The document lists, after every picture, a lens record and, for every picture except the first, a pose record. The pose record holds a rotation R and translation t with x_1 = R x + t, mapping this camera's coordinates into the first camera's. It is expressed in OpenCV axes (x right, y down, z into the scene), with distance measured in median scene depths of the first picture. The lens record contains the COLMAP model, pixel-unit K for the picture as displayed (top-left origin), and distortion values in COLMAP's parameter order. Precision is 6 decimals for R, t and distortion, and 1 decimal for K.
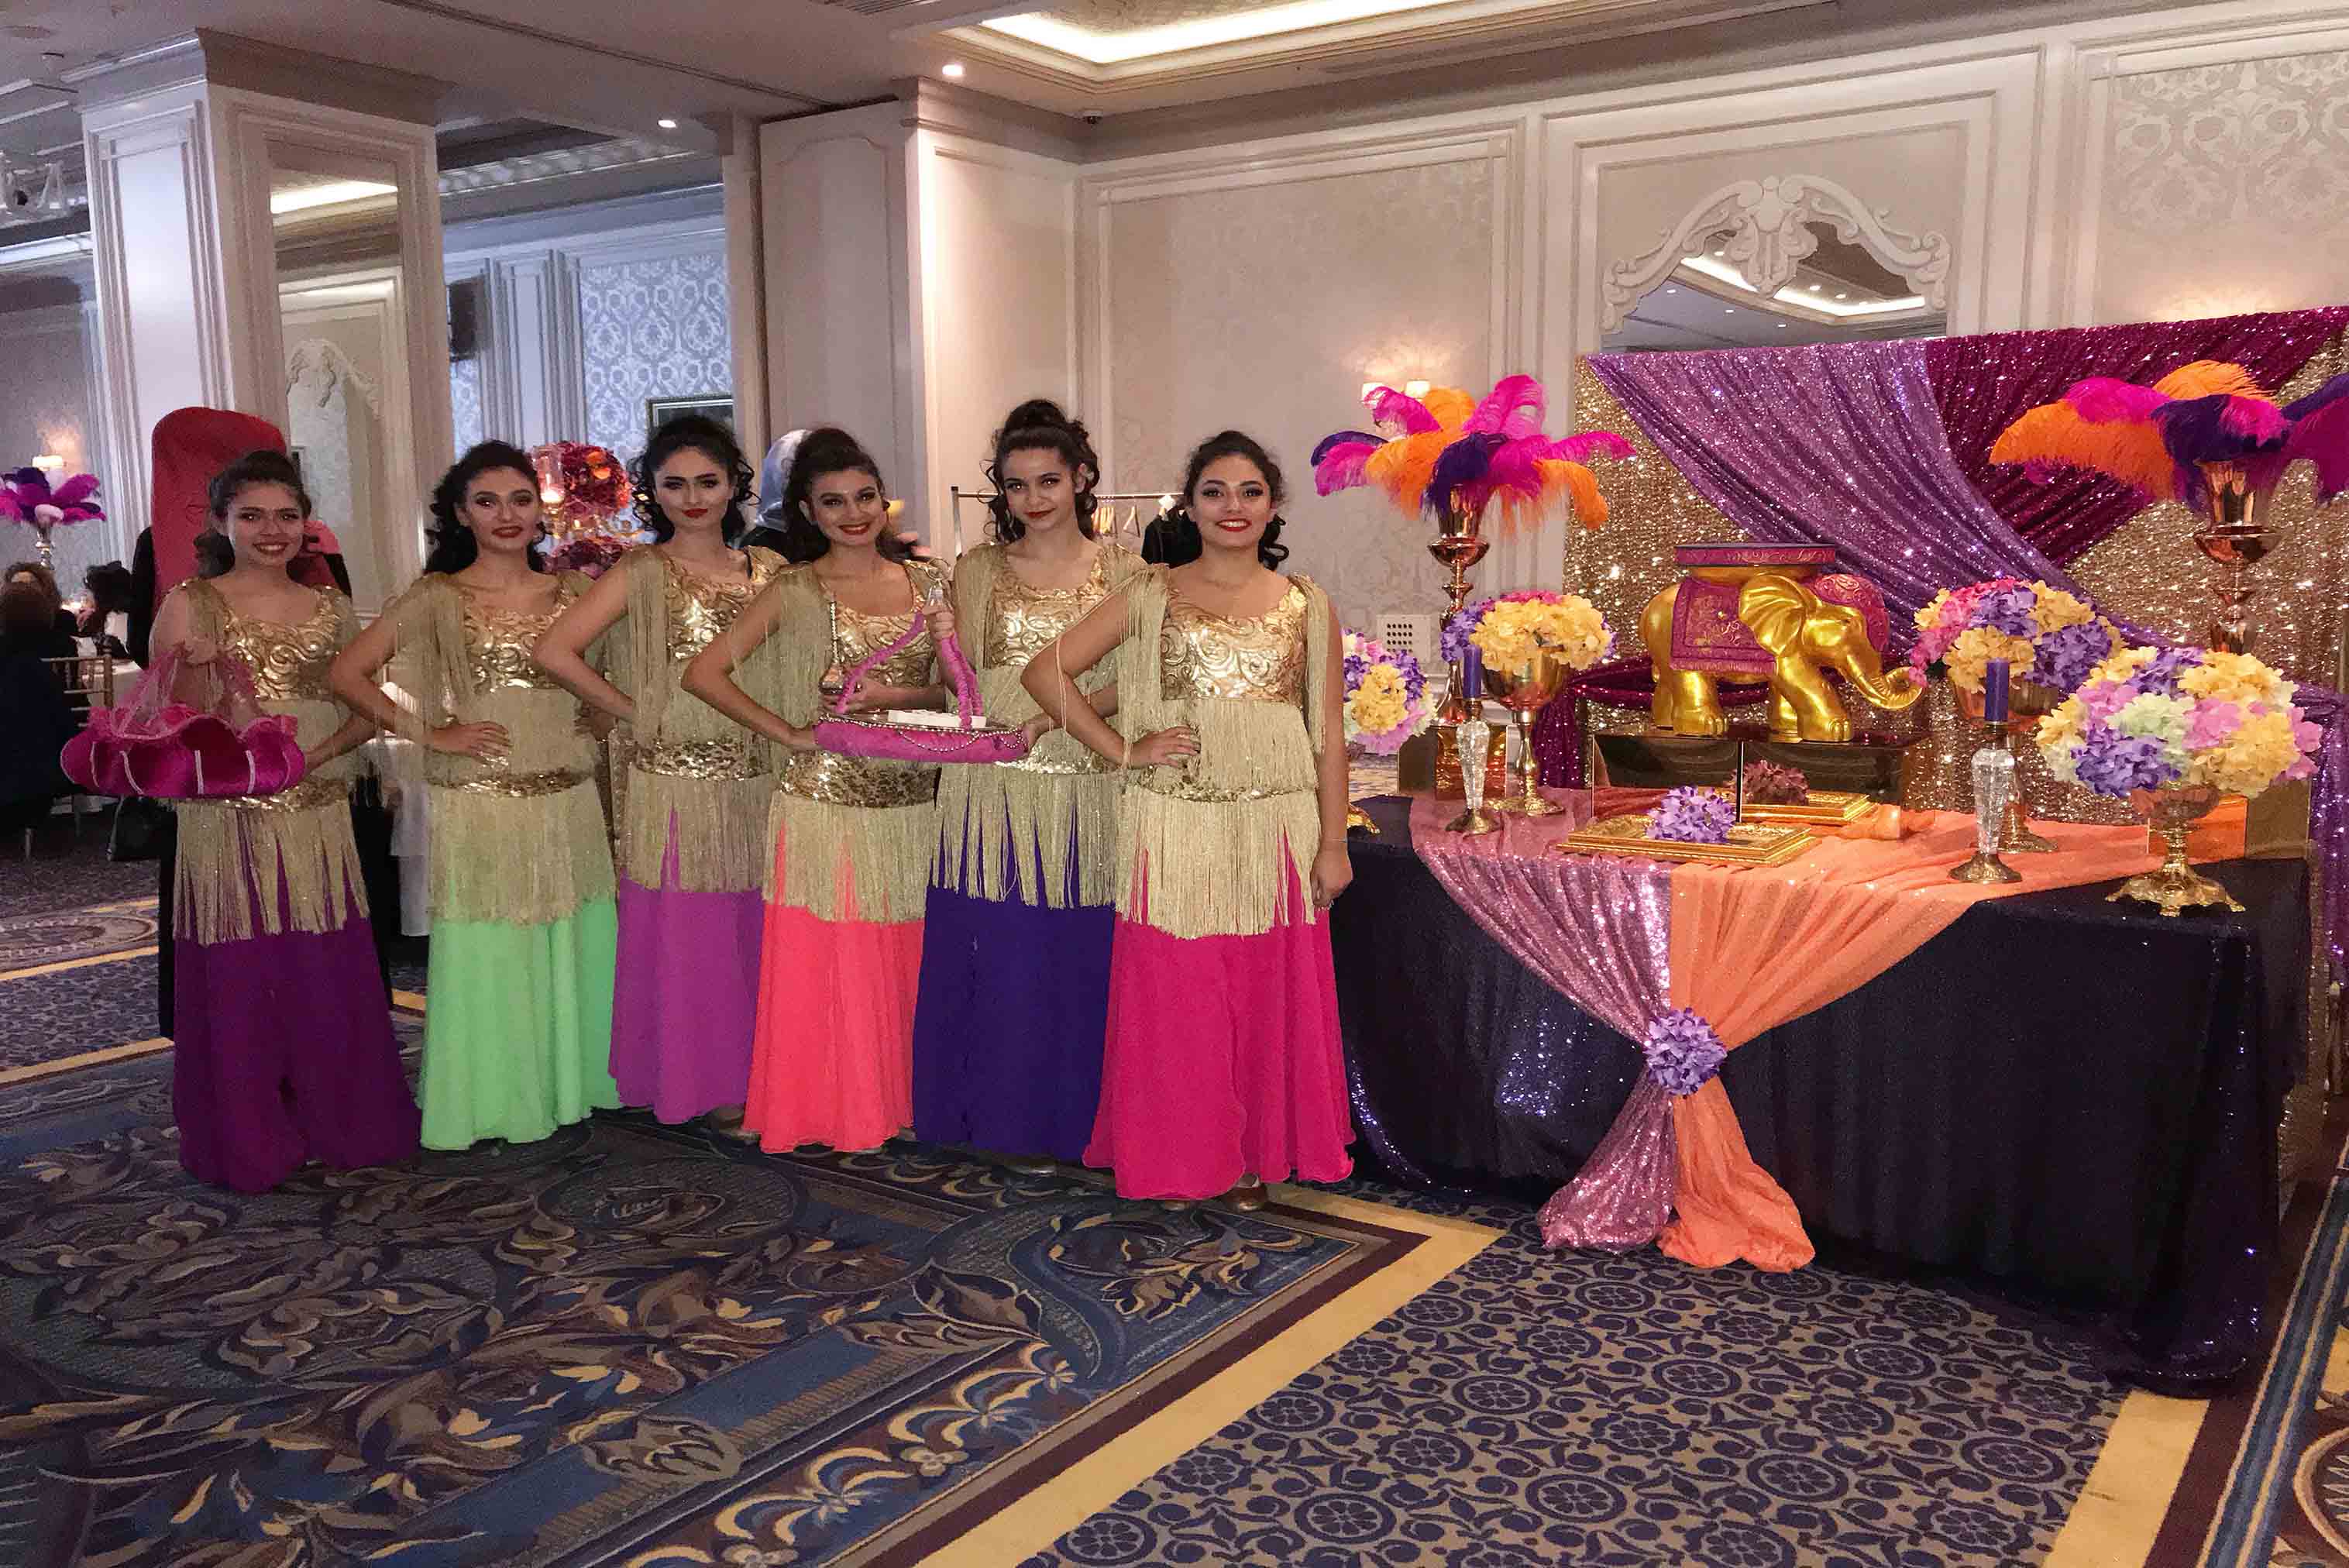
lens RADIAL K [[1925.1, 0, 1175.0], [0, 1925.1, 858.7], [0, 0, 1]] dist [0.030697, 0.002129]
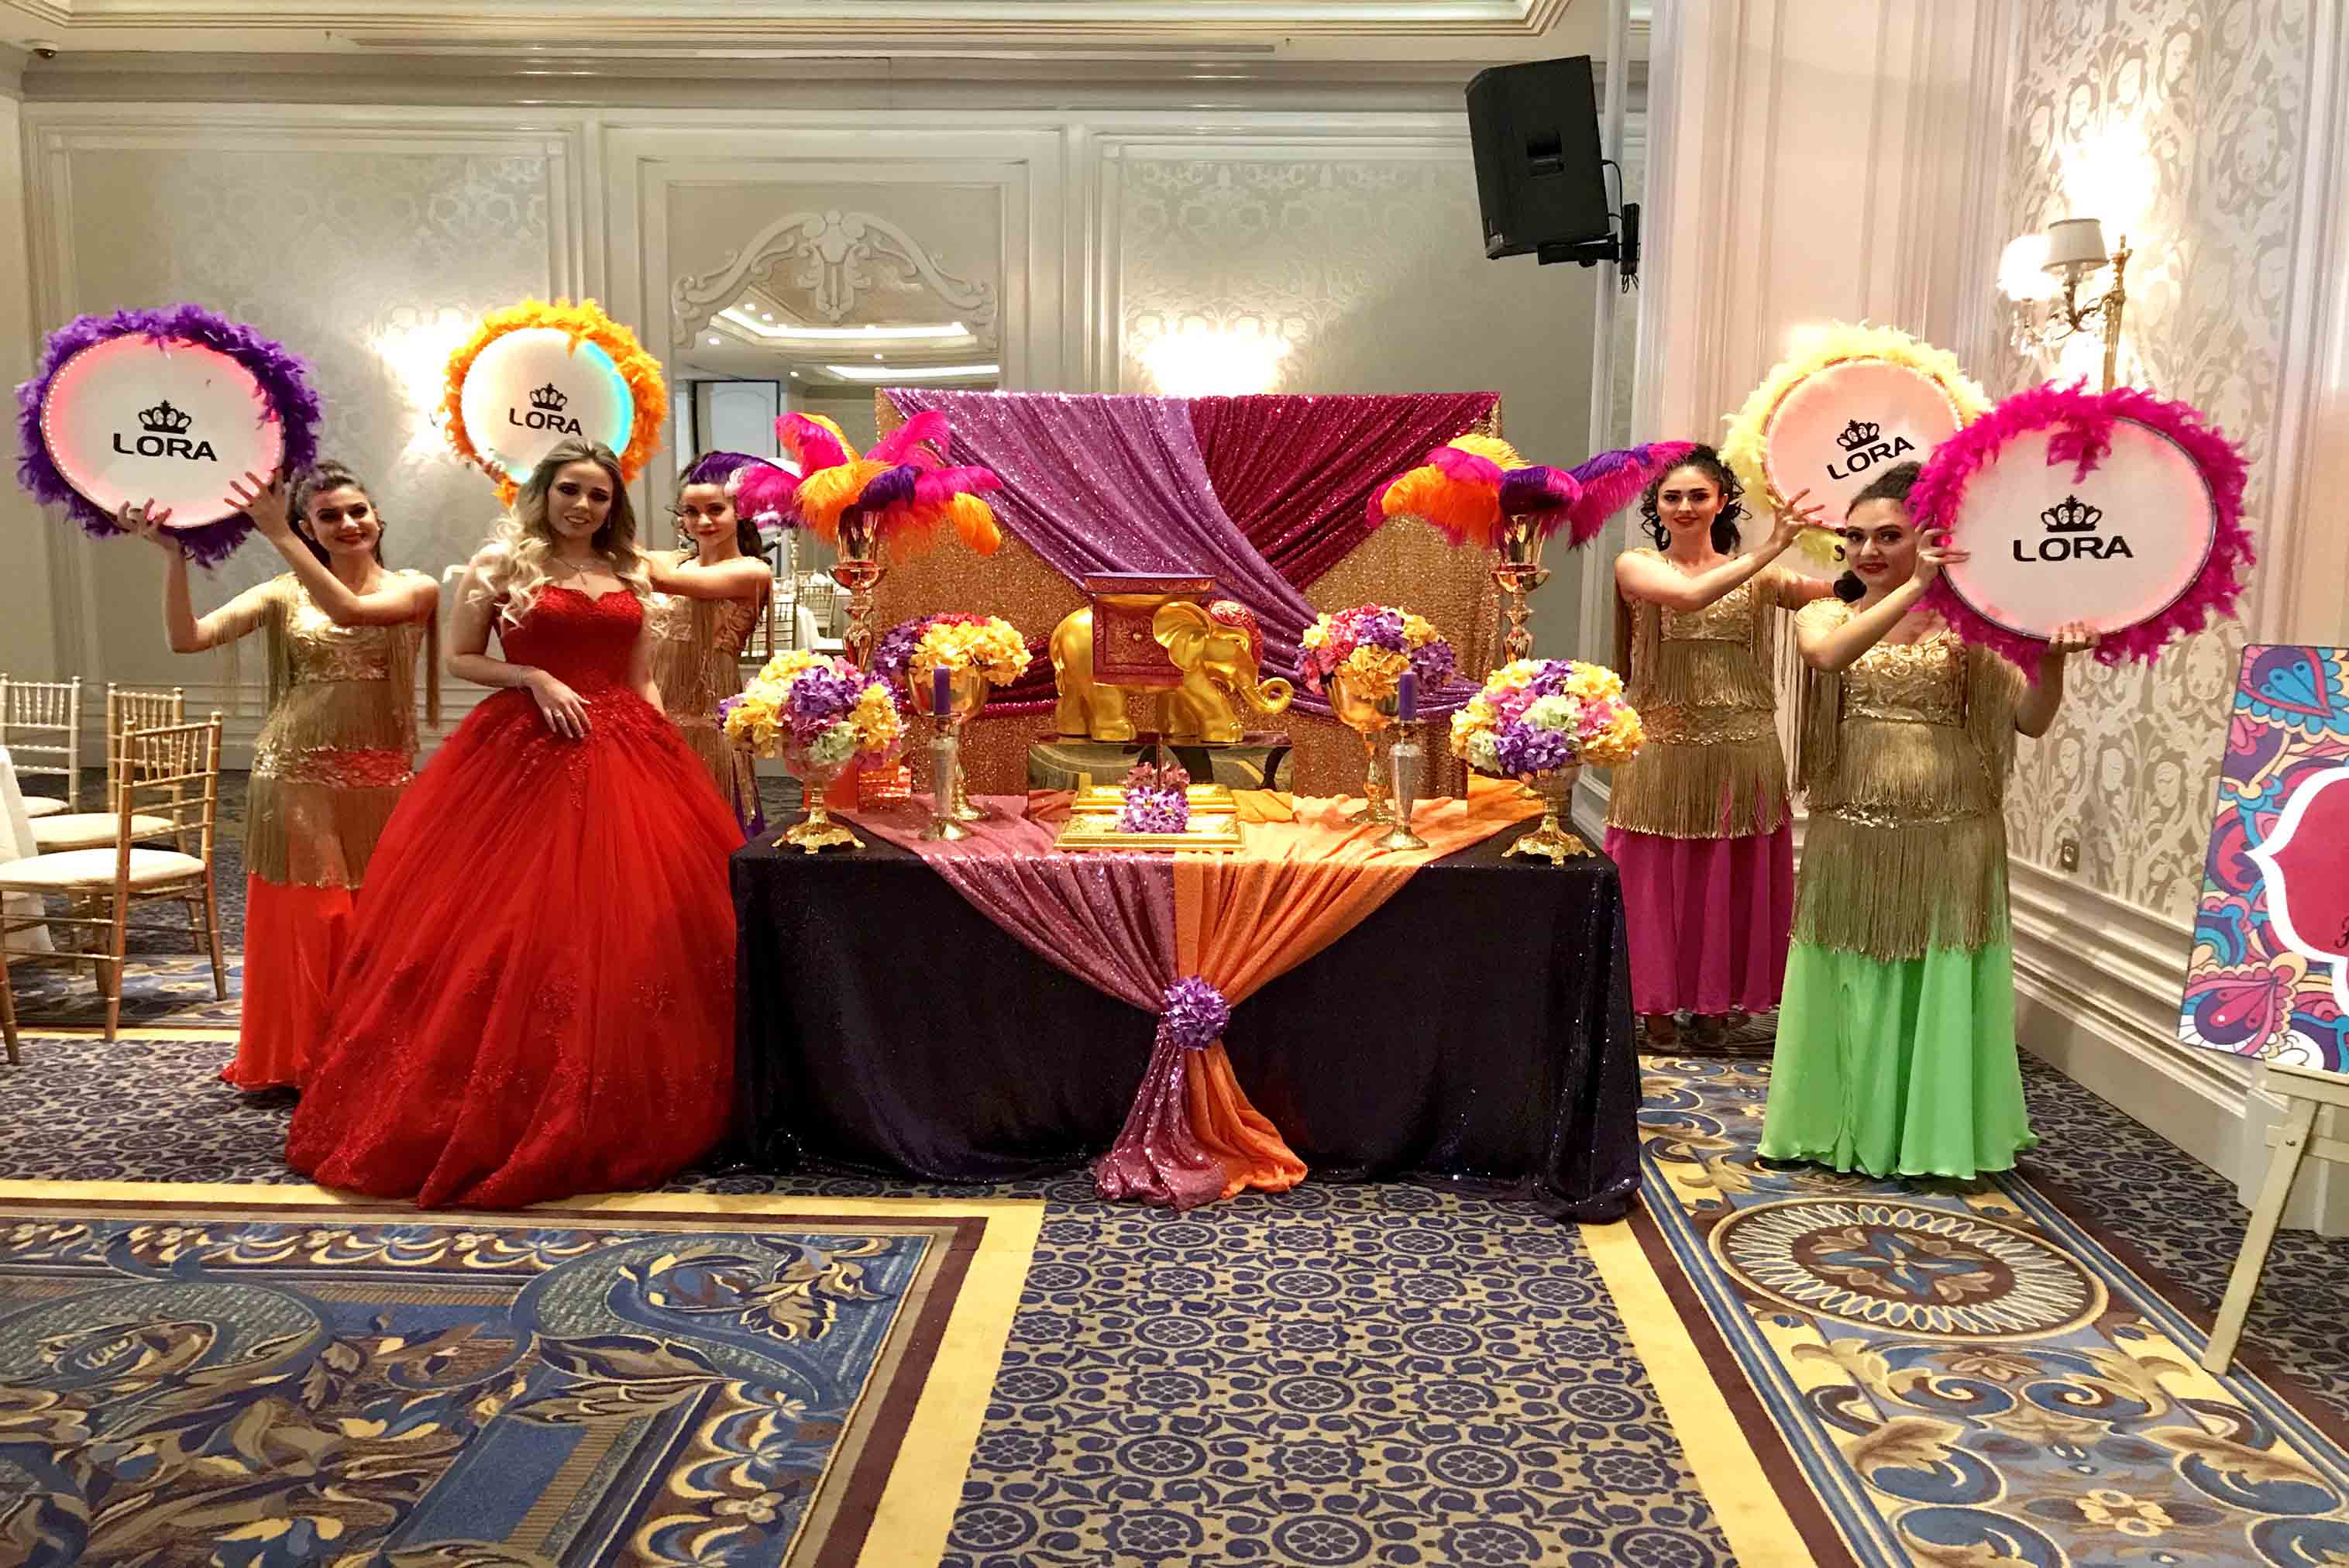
lens RADIAL K [[1936.1, 0, 1174.5], [0, 1936.1, 784.0], [0, 0, 1]] dist [0.011366, 0.057443]
pose [[0.838935, -0.050074, 0.541923, -0.395108], [0.072336, 0.997183, -0.019841, -0.016442], [-0.539403, 0.055846, 0.840194, 0.031961]]
